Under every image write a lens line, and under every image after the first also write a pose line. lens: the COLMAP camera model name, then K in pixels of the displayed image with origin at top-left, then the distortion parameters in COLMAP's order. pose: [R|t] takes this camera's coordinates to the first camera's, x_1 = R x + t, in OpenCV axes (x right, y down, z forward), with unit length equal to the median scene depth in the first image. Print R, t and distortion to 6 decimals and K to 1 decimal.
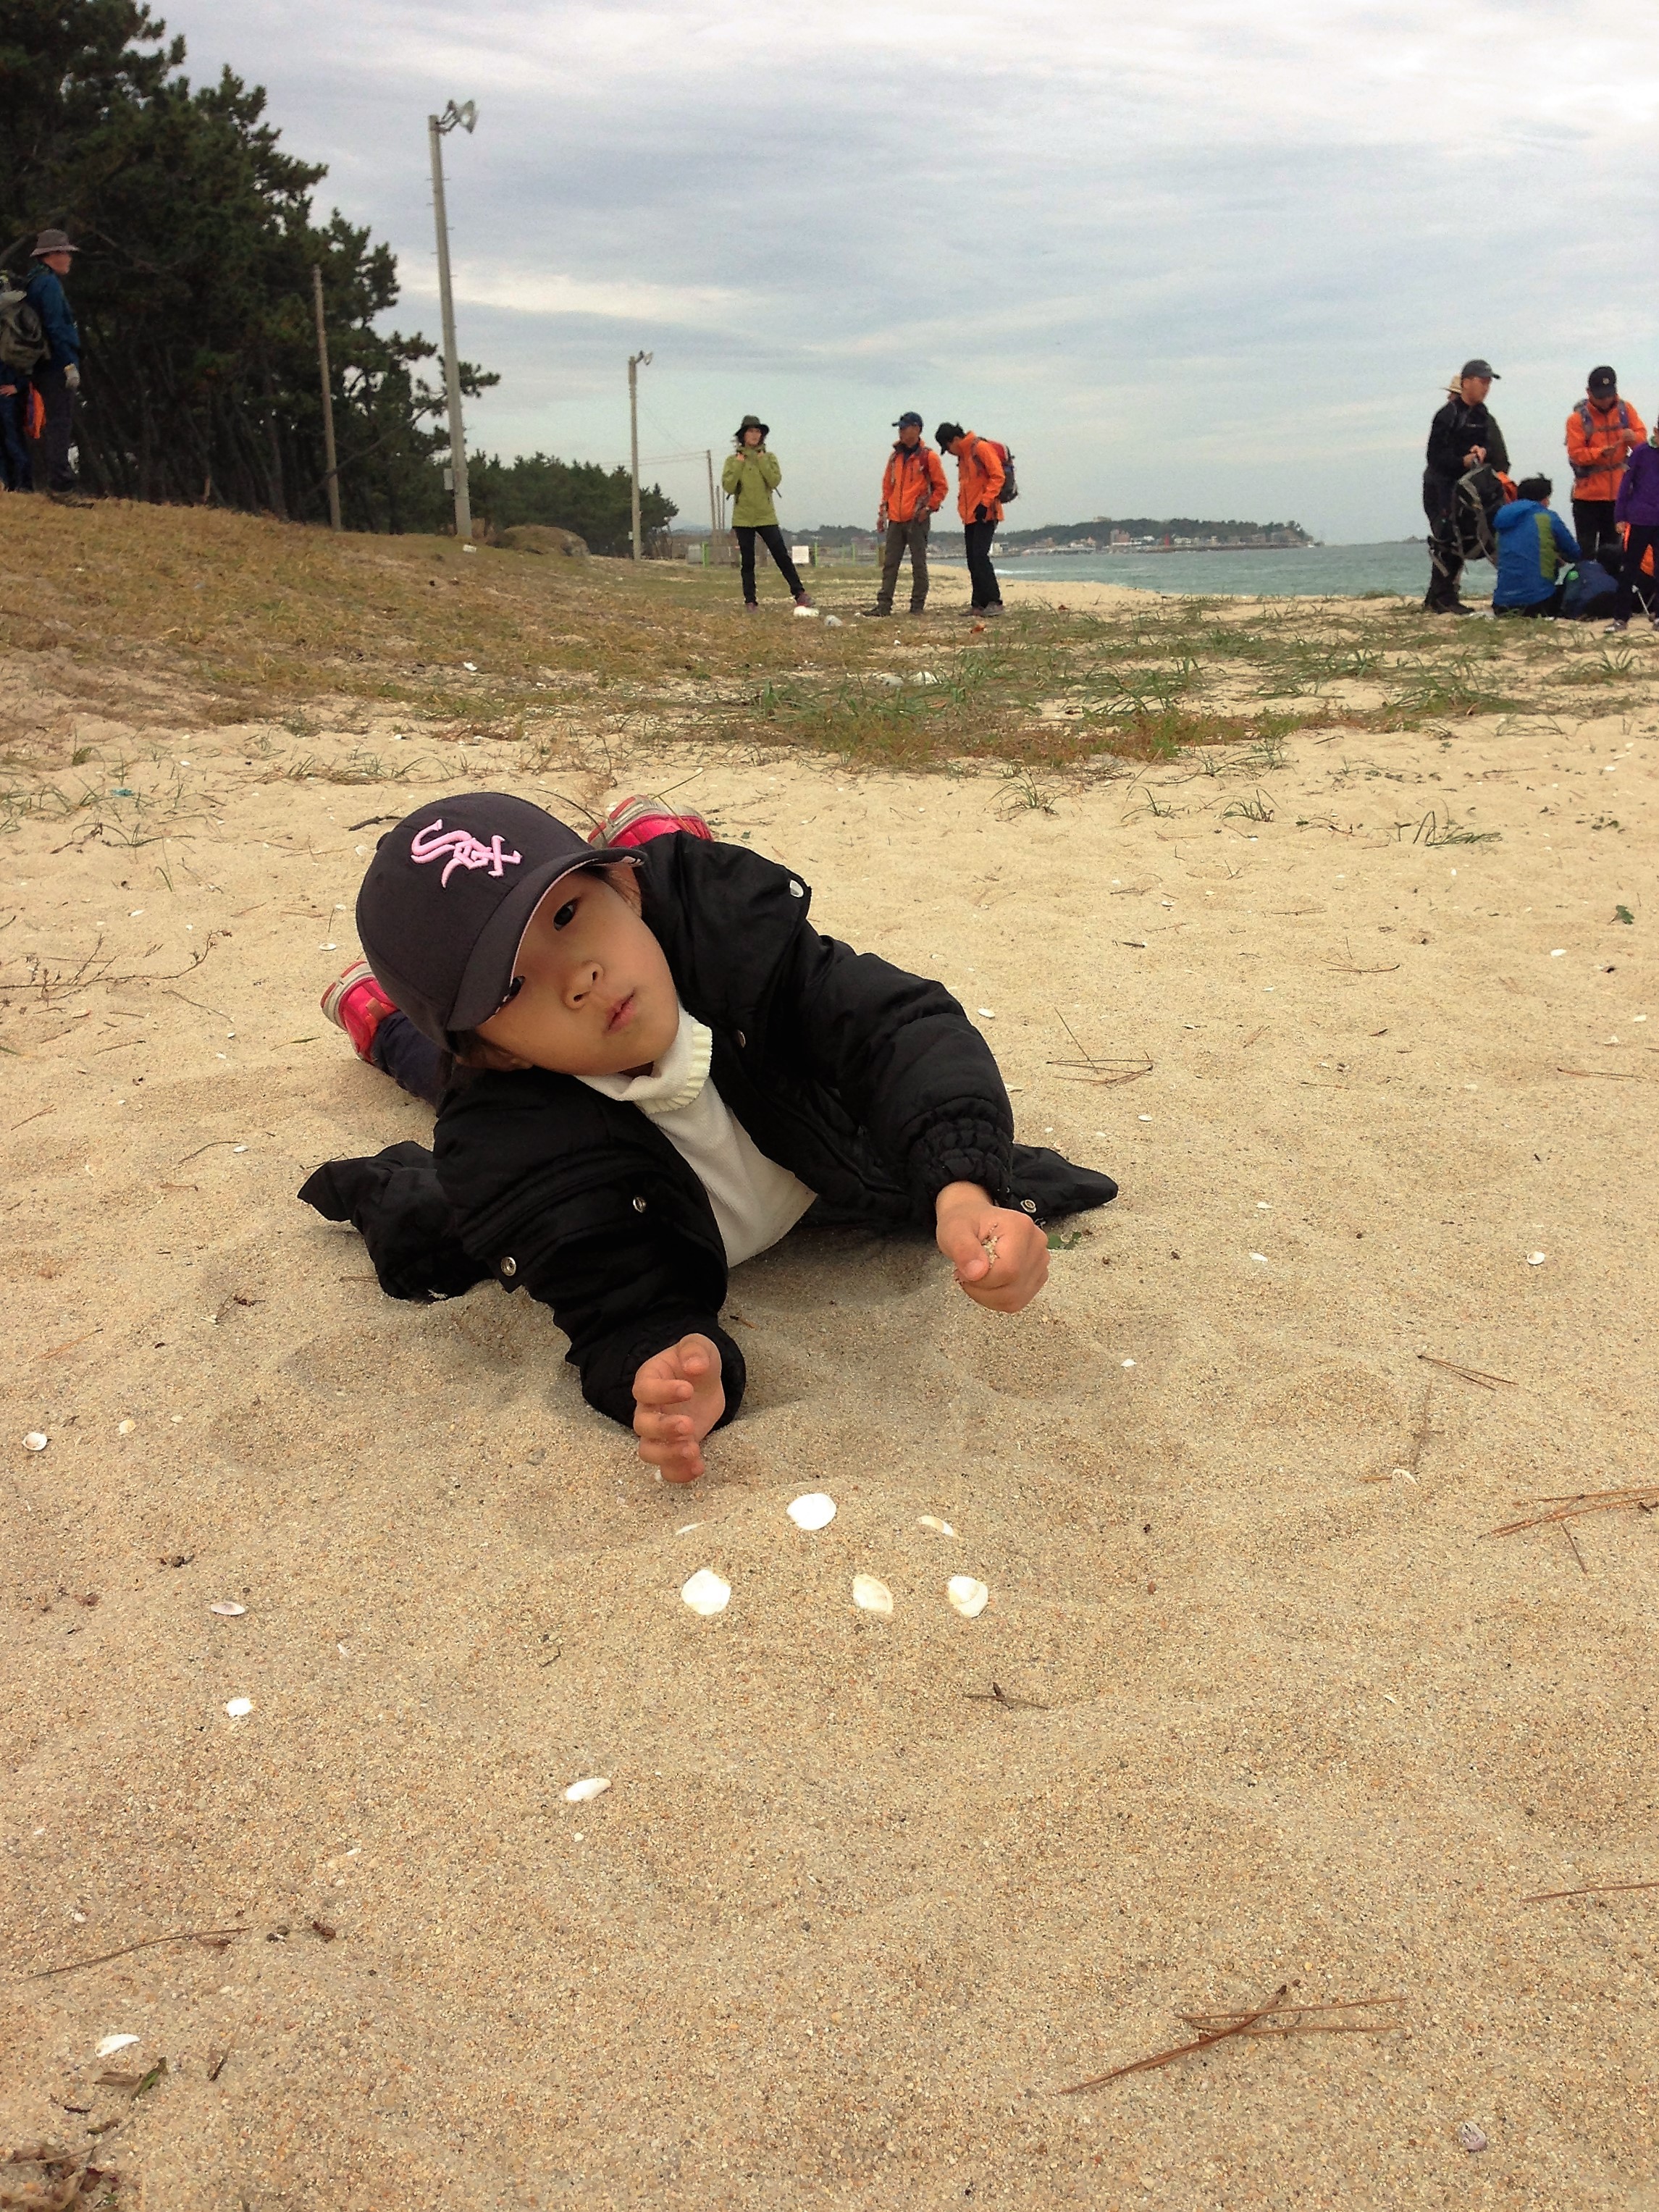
lens RADIAL K [[2110.7, 0, 829.5], [0, 2110.7, 1106.0], [0, 0, 1]] dist [0.124735, -0.231068]
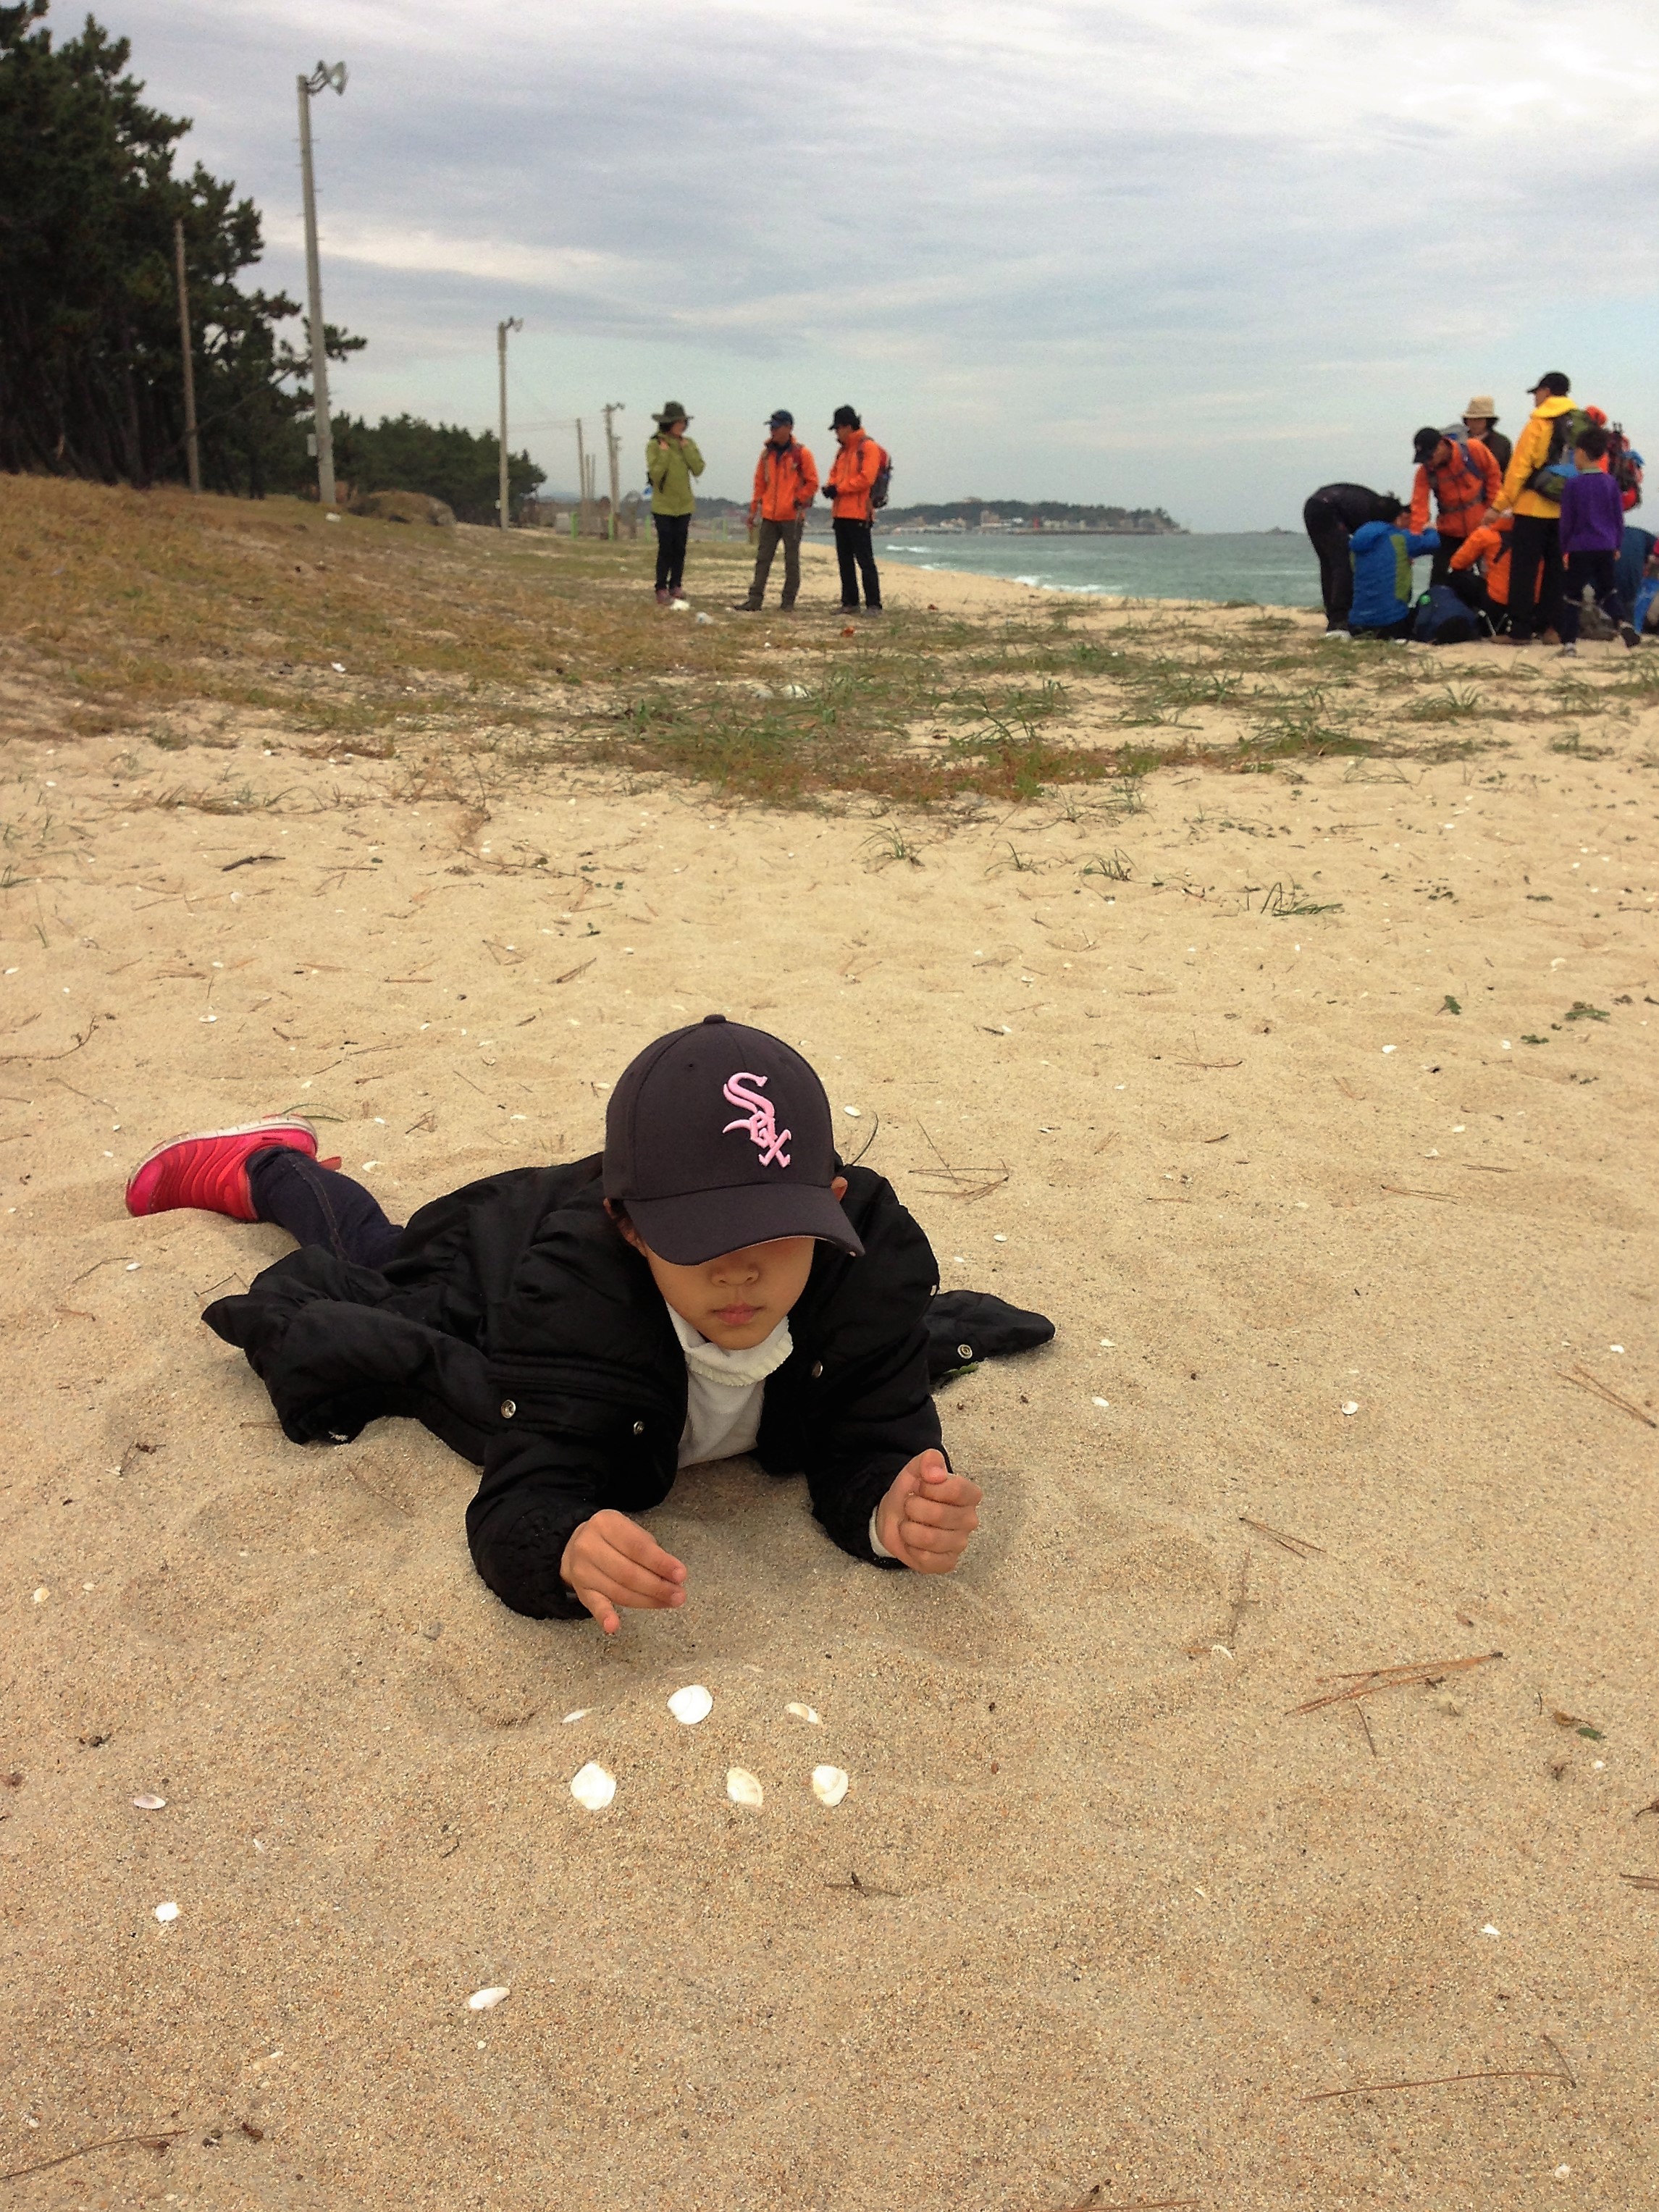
lens RADIAL K [[2110.7, 0, 829.5], [0, 2110.7, 1106.0], [0, 0, 1]] dist [0.124735, -0.231068]
pose [[0.997796, 0.014962, 0.064653, -0.010625], [-0.015509, 0.999848, 0.007963, -0.113274], [-0.064525, -0.008948, 0.997876, -0.091438]]
